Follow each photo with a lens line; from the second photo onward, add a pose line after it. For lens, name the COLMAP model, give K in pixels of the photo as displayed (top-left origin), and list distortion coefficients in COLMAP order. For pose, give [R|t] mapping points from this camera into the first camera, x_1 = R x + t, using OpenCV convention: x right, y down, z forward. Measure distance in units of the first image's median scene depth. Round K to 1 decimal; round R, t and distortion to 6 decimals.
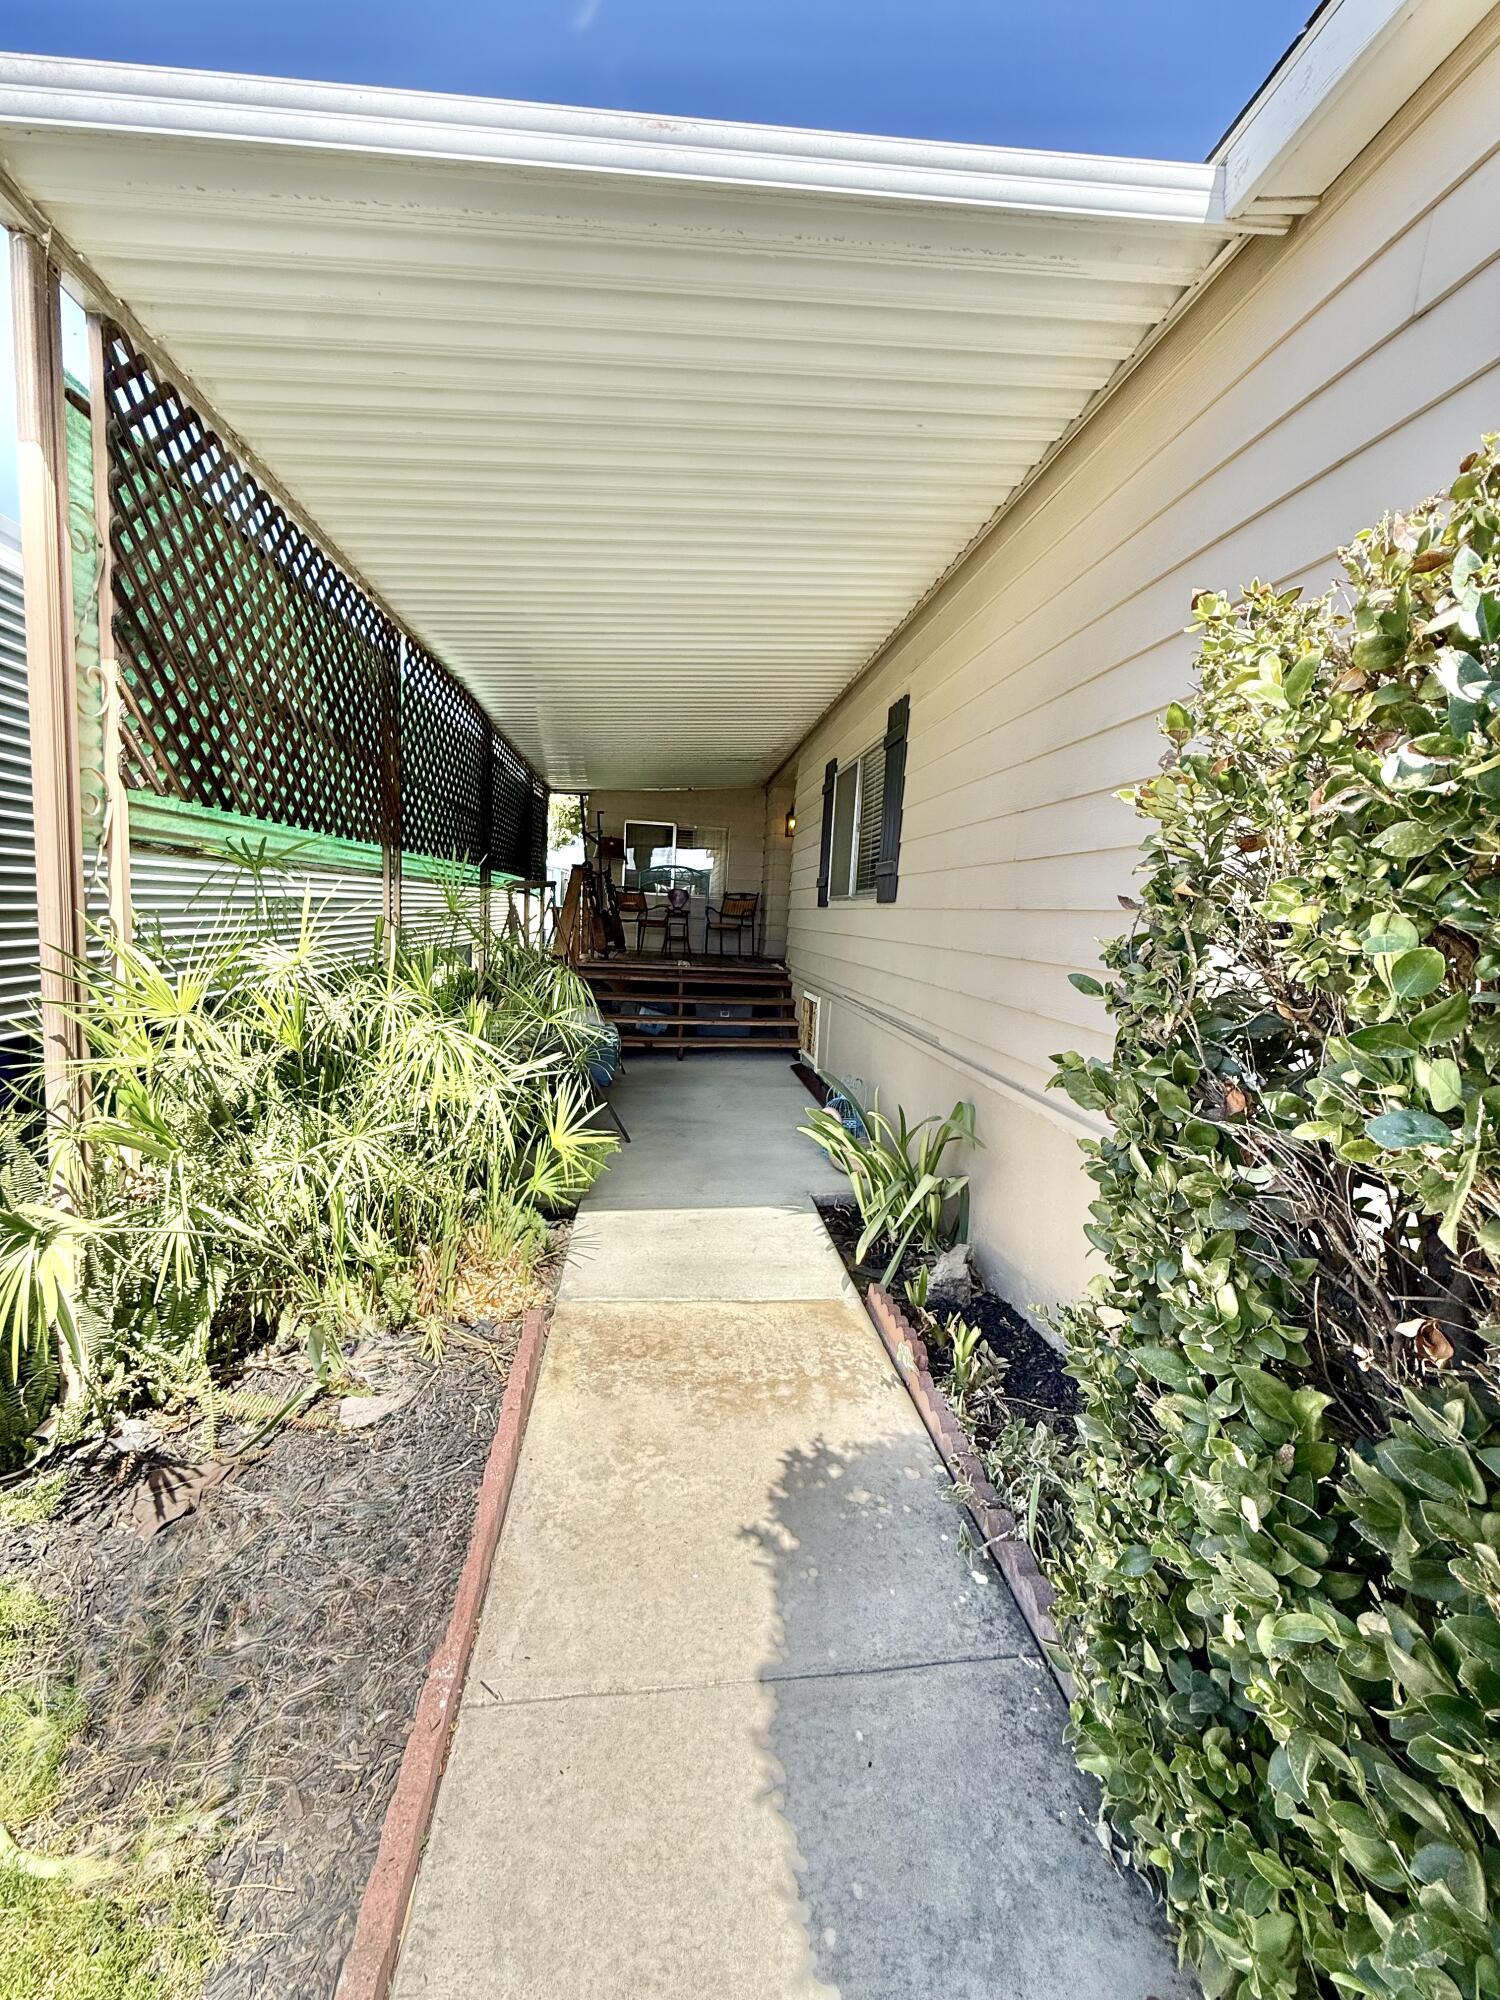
lens RADIAL K [[795.5, 0, 748.3], [0, 795.5, 999.7], [0, 0, 1]] dist [0.000409, -0.000589]
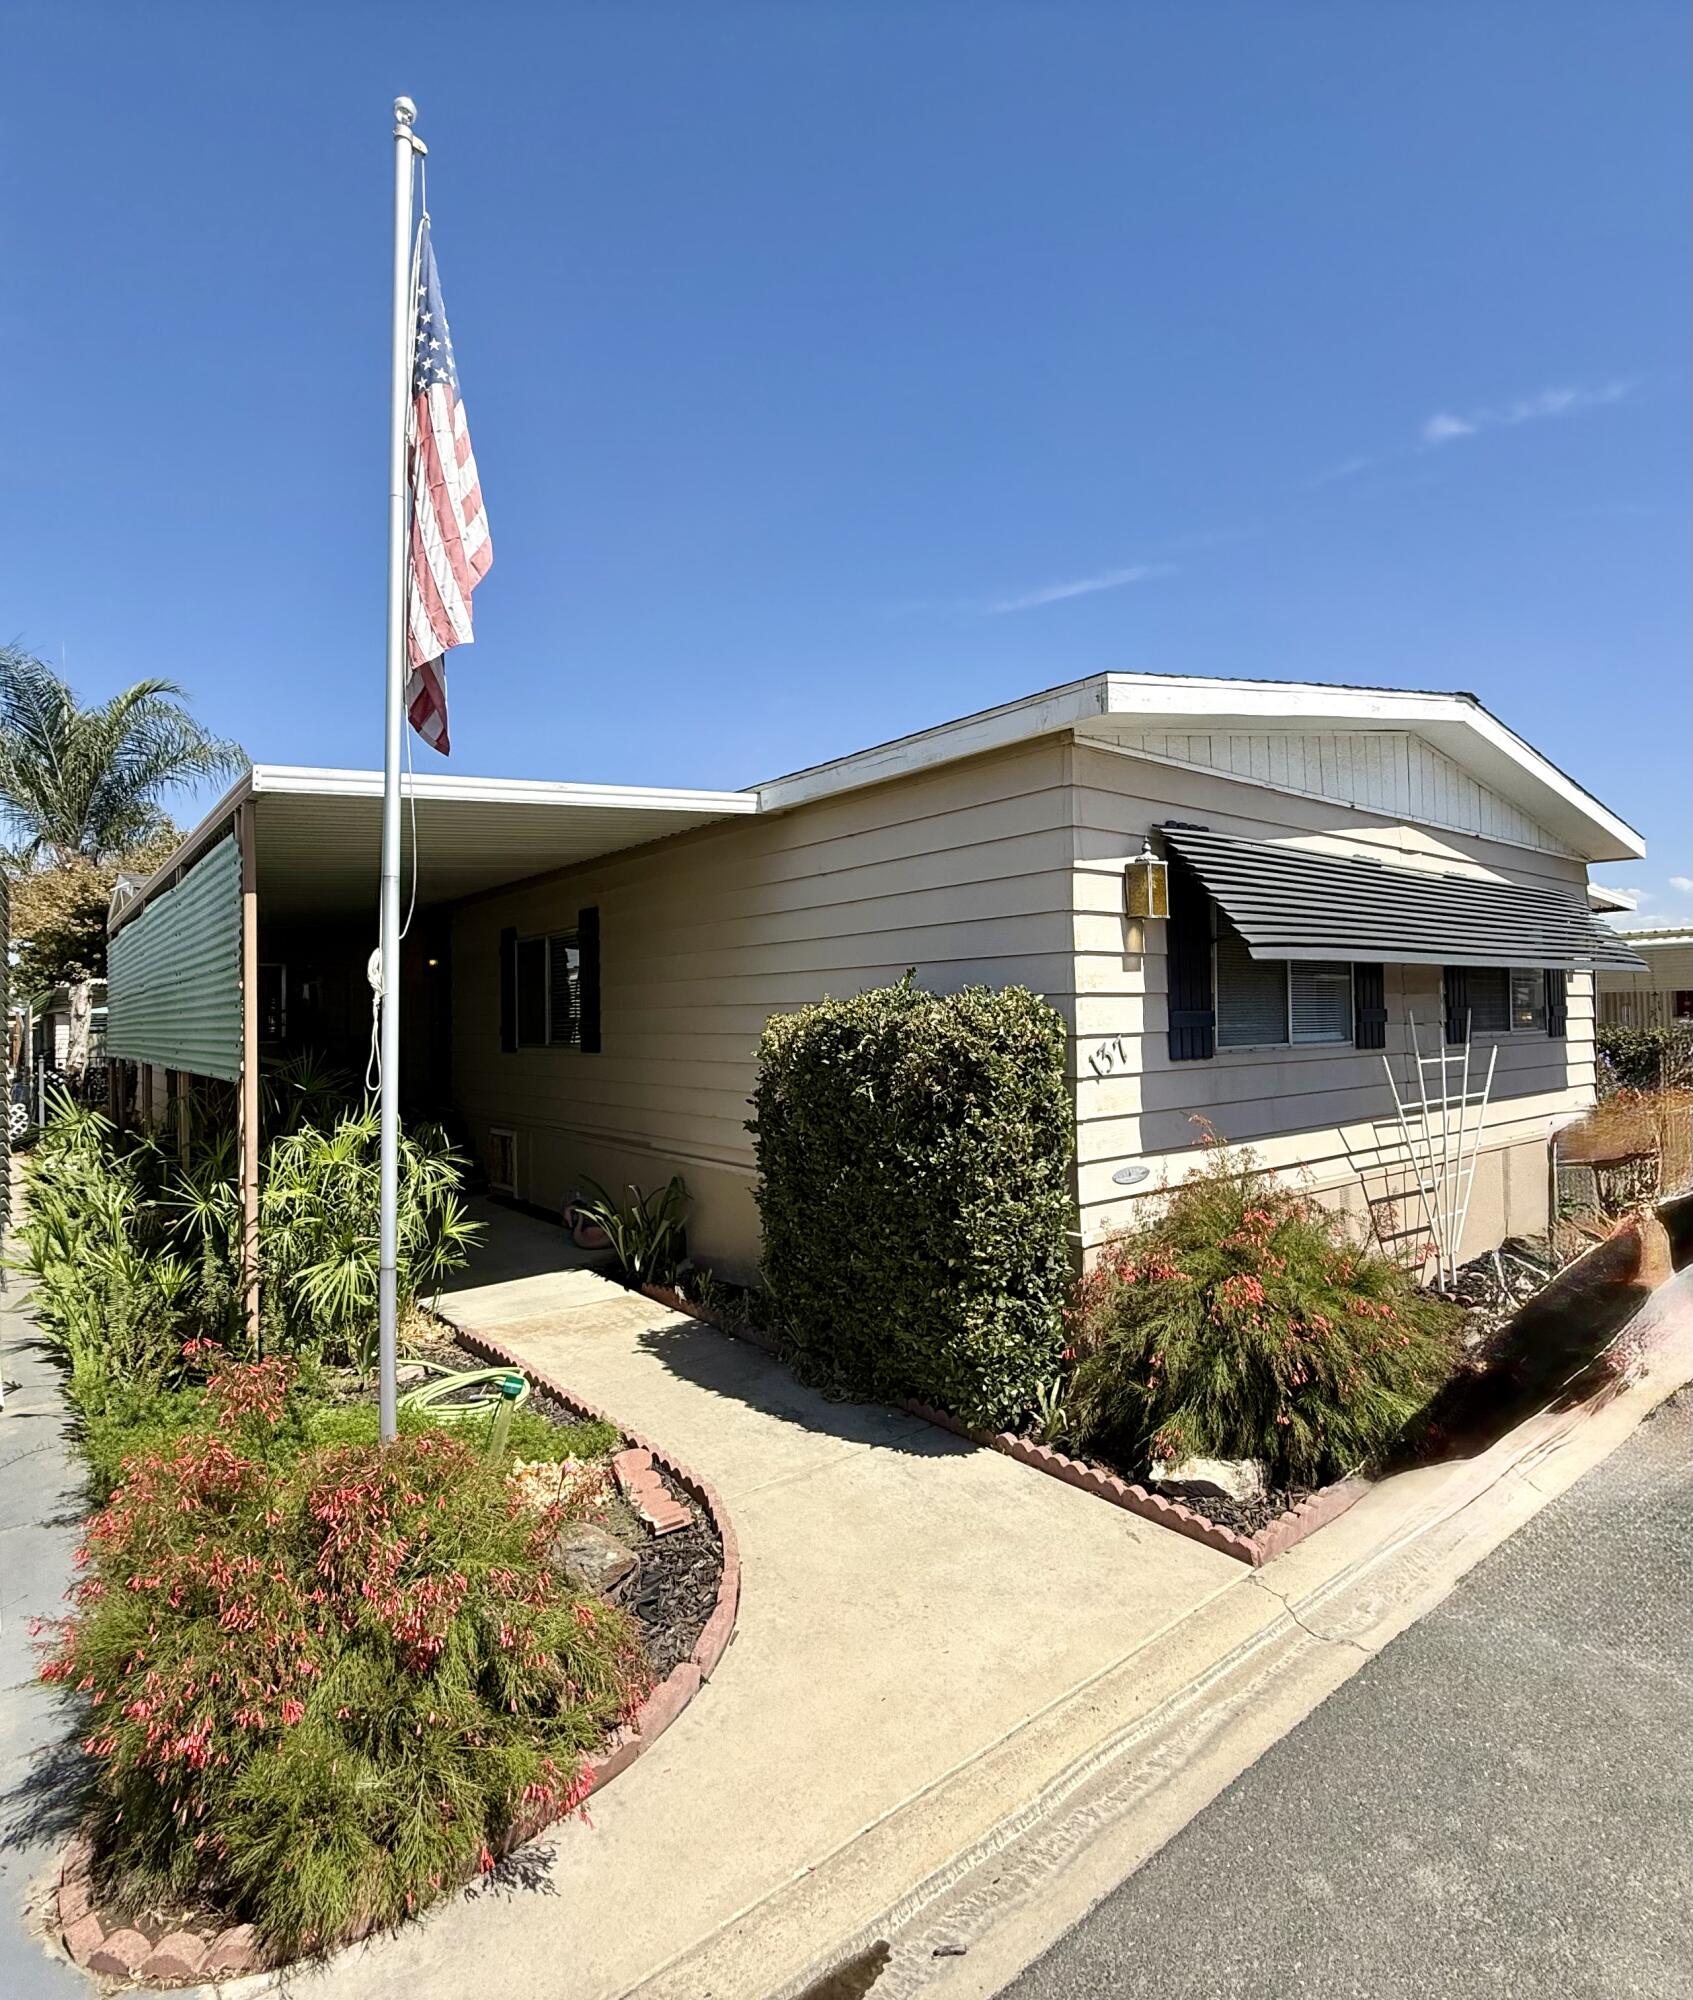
lens RADIAL K [[1049.4, 0, 853.0], [0, 1049.4, 988.5], [0, 0, 1]] dist [0.001700, 0.000119]
pose [[0.852972, -0.049091, 0.519643, -0.868916], [0.117098, 0.988188, -0.098856, -0.000175], [-0.508652, 0.145171, 0.848645, -1.796793]]
